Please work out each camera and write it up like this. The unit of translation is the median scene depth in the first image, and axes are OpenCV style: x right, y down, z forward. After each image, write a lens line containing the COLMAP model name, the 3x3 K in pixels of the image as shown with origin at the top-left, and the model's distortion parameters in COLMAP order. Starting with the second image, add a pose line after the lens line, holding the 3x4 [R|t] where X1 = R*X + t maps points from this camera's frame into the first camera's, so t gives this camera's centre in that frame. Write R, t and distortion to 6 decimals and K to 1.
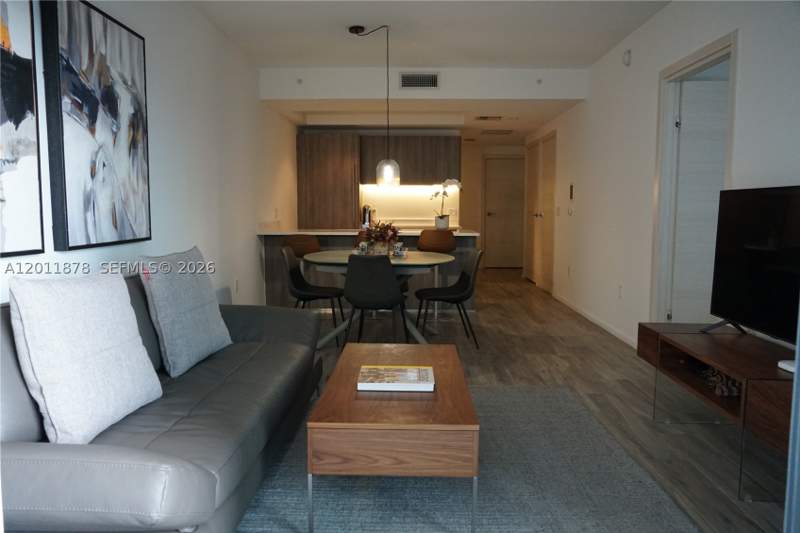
lens RADIAL K [[604.4, 0, 399.0], [0, 604.4, 264.5], [0, 0, 1]] dist [-0.002377, -0.000046]
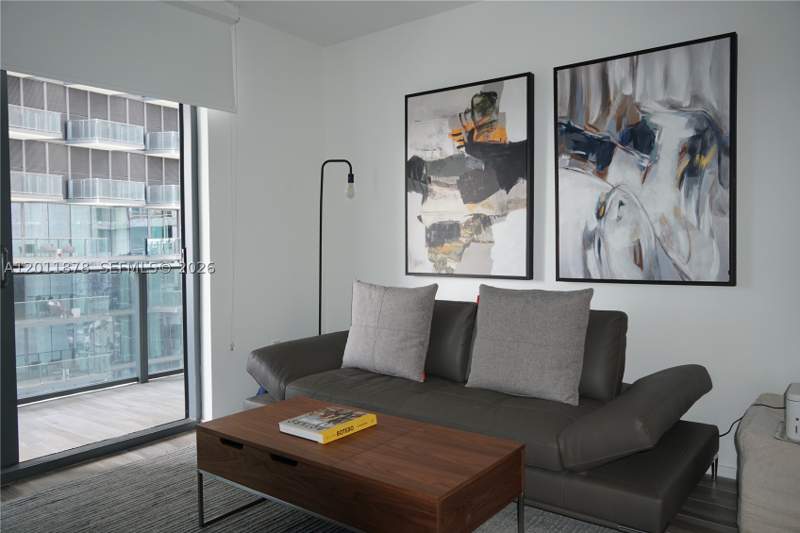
lens RADIAL K [[604.4, 0, 398.8], [0, 604.4, 268.4], [0, 0, 1]] dist [-0.002377, -0.000046]
pose [[-0.589392, 0.032259, -0.807203, 0.583857], [-0.068175, 0.993652, 0.089489, -0.126734], [0.804965, 0.107776, -0.583451, 1.354087]]
